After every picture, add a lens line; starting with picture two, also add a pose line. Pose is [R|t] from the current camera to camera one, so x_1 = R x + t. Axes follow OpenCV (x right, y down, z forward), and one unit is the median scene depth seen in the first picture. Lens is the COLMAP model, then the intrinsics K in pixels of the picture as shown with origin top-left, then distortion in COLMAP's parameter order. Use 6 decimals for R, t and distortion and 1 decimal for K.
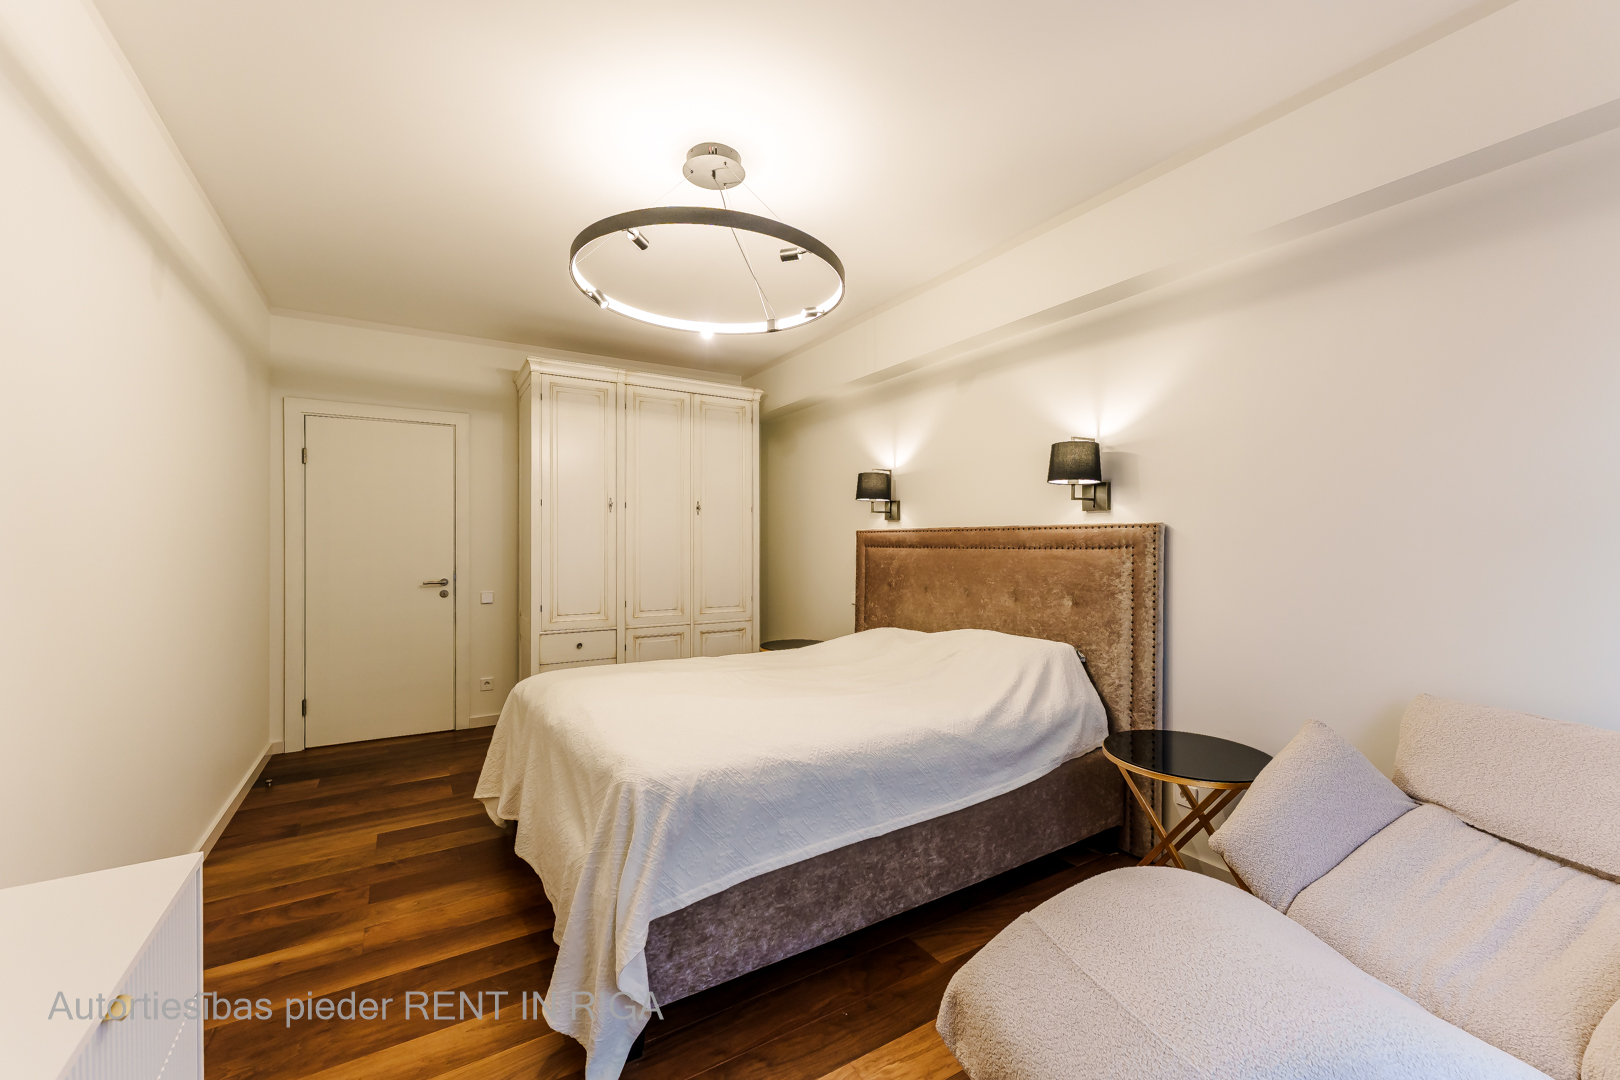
lens RADIAL K [[646.0, 0, 805.3], [0, 646.0, 551.4], [0, 0, 1]] dist [-0.001845, 0.000520]
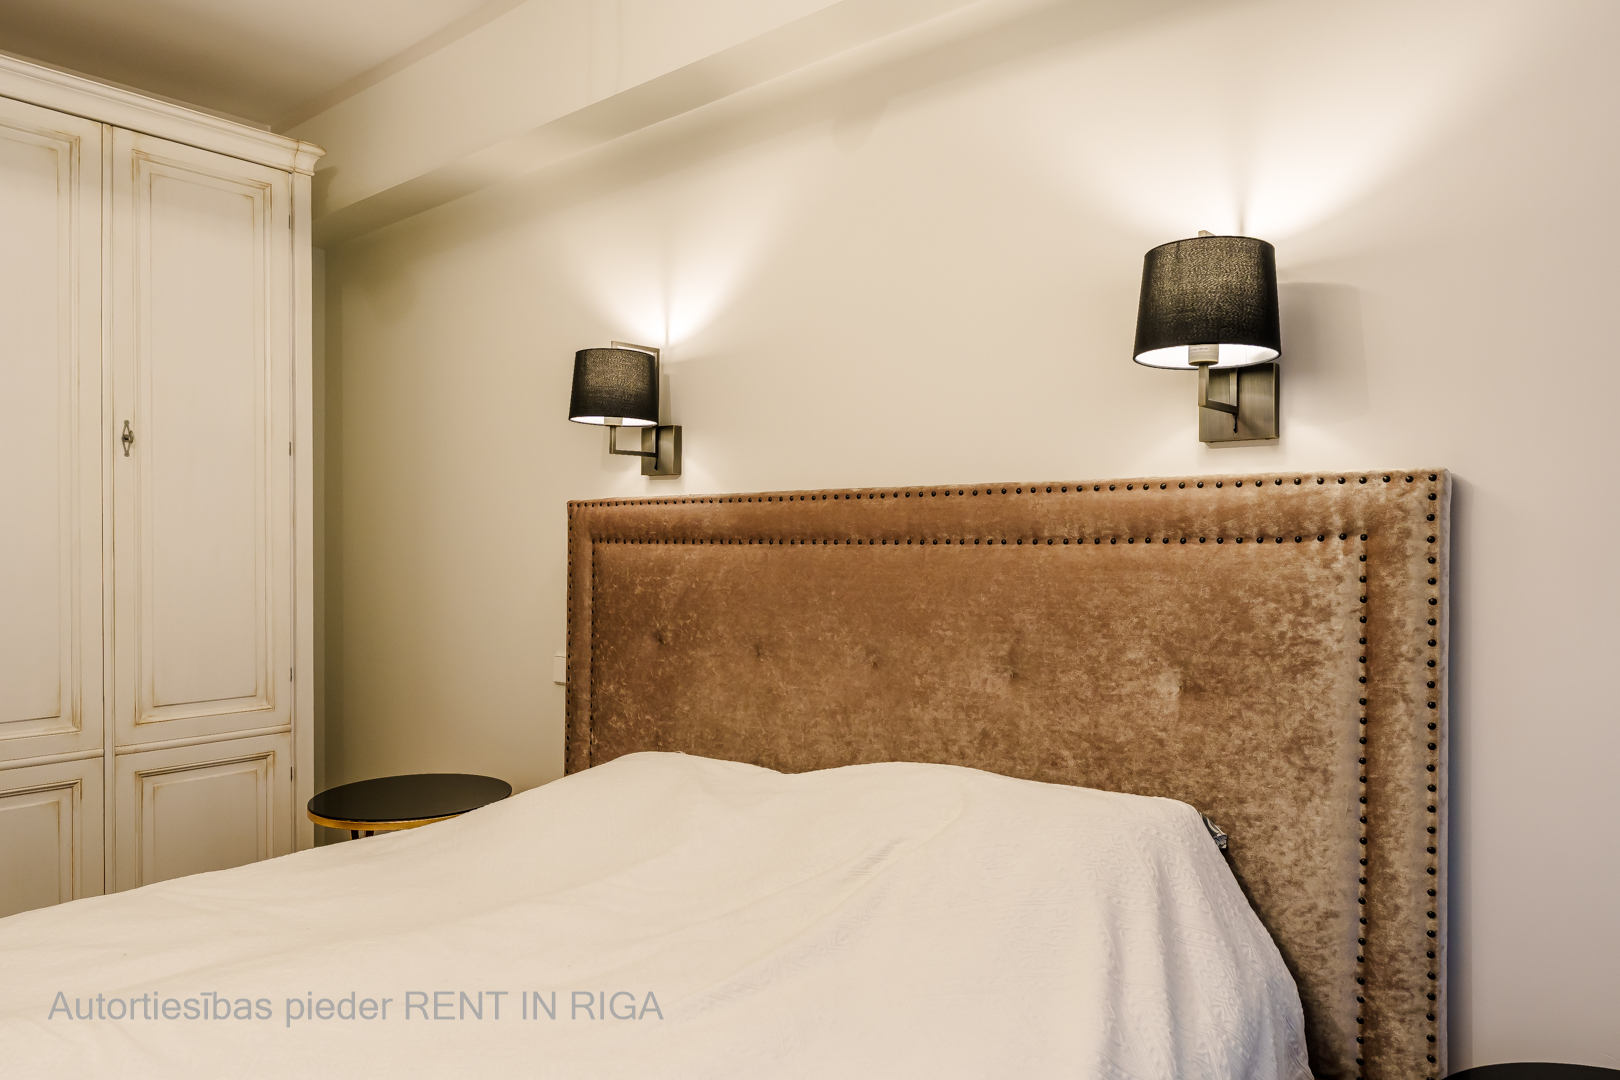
lens RADIAL K [[1062.4, 0, 796.1], [0, 1062.4, 549.0], [0, 0, 1]] dist [-0.004827, 0.002906]
pose [[0.949919, -0.004175, 0.312468, 0.010287], [0.005723, 0.999975, -0.004035, 0.001012], [-0.312443, 0.005621, 0.949920, 0.431333]]
